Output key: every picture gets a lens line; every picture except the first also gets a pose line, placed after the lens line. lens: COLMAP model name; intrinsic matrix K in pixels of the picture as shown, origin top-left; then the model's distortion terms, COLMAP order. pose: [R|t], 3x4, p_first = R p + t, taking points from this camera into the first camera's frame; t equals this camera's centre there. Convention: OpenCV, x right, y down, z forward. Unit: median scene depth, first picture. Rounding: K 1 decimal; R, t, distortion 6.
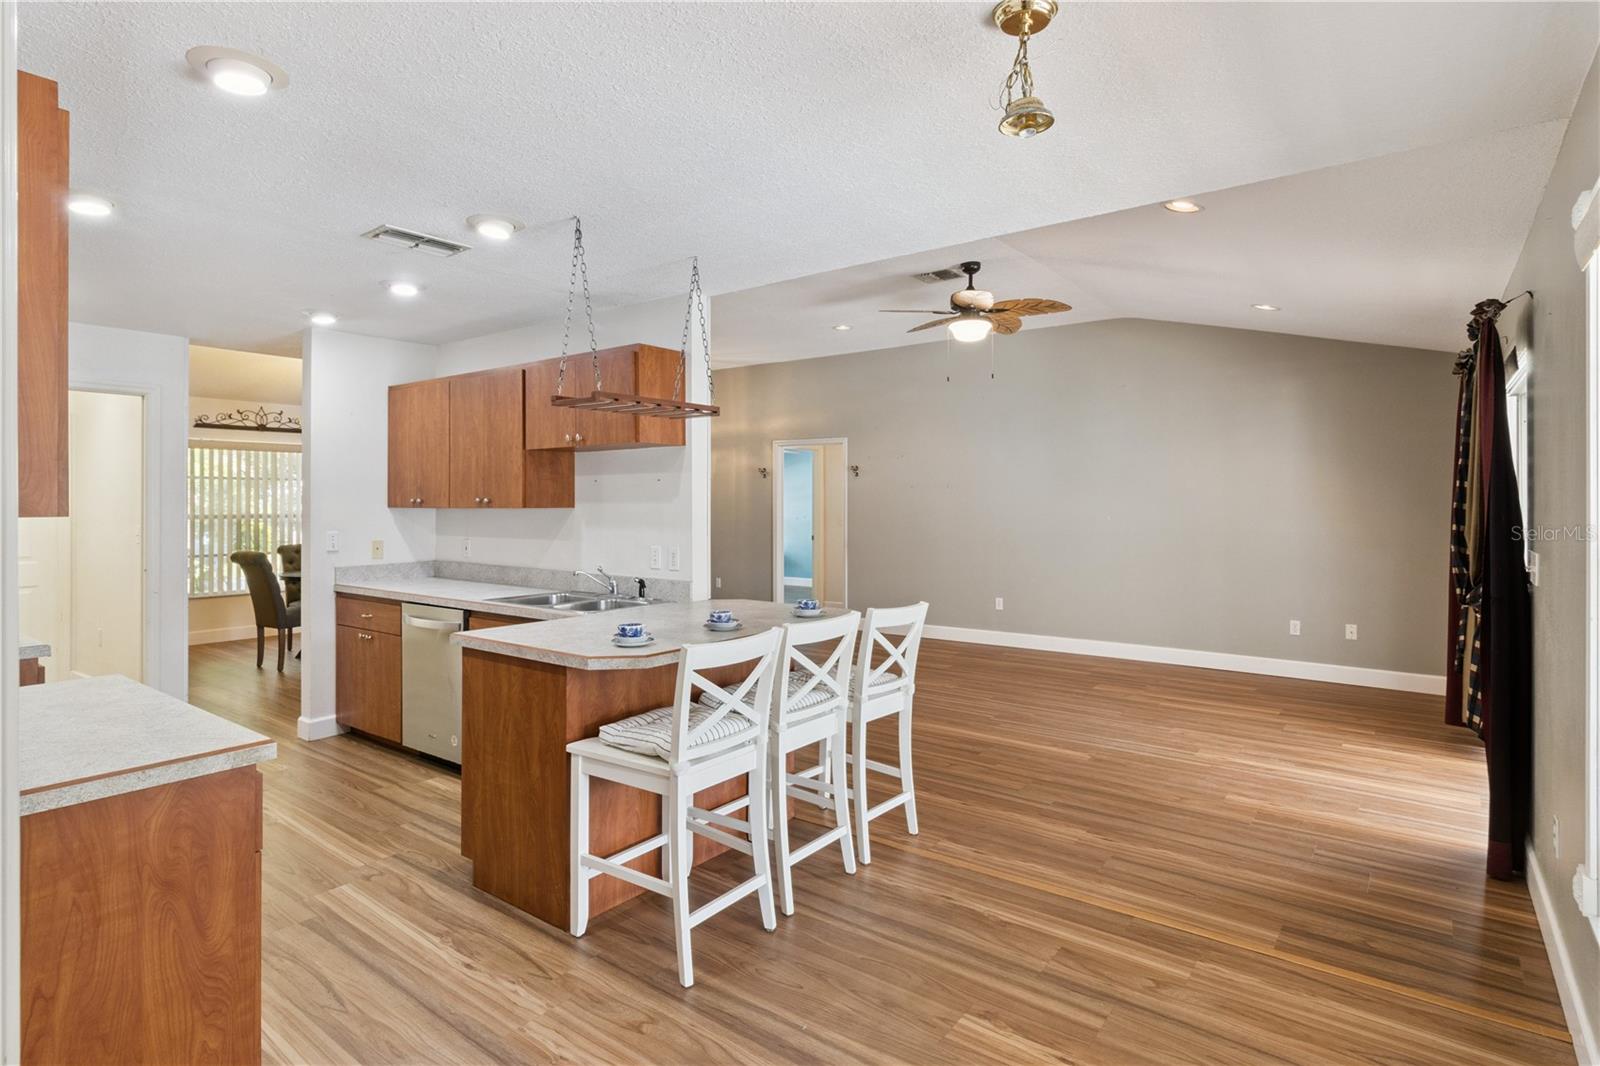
lens RADIAL K [[830.3, 0, 789.6], [0, 830.3, 500.8], [0, 0, 1]] dist [0.007548, 0.001157]
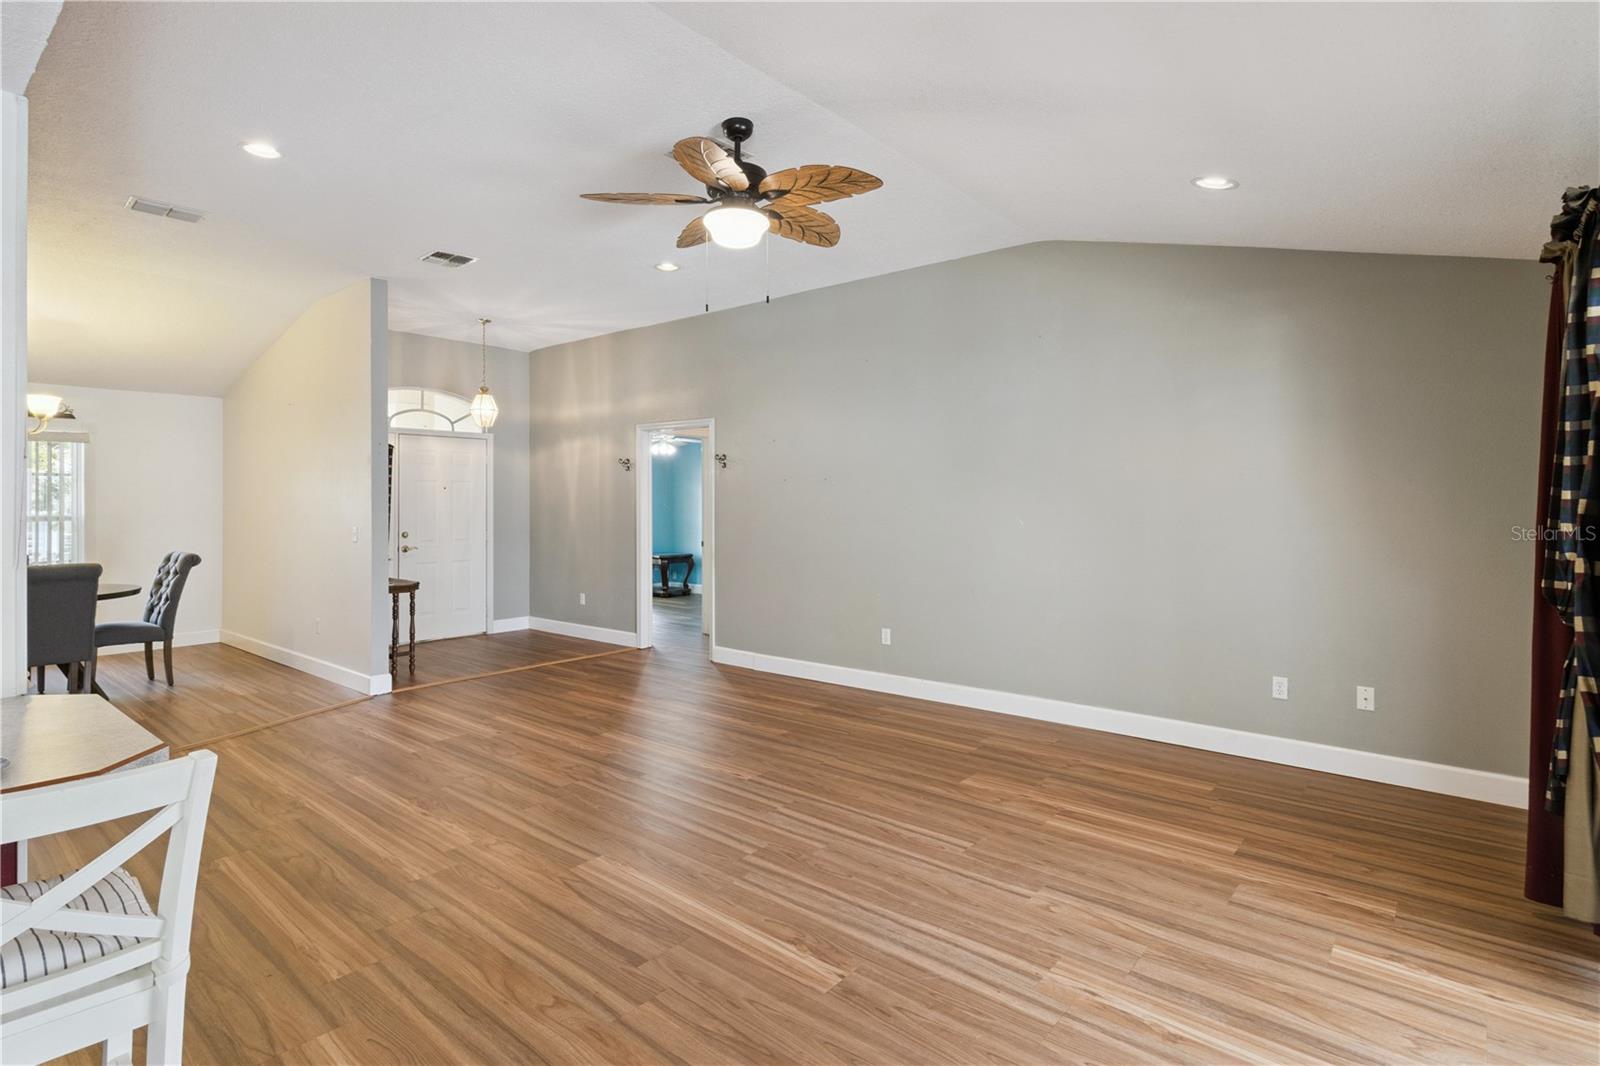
lens RADIAL K [[804.8, 0, 786.7], [0, 804.8, 496.0], [0, 0, 1]] dist [-0.000156, -0.001257]
pose [[0.998684, -0.001710, -0.051253, 0.391895], [0.001499, 0.999990, -0.004155, 0.001271], [0.051259, 0.004073, 0.998677, 0.535787]]
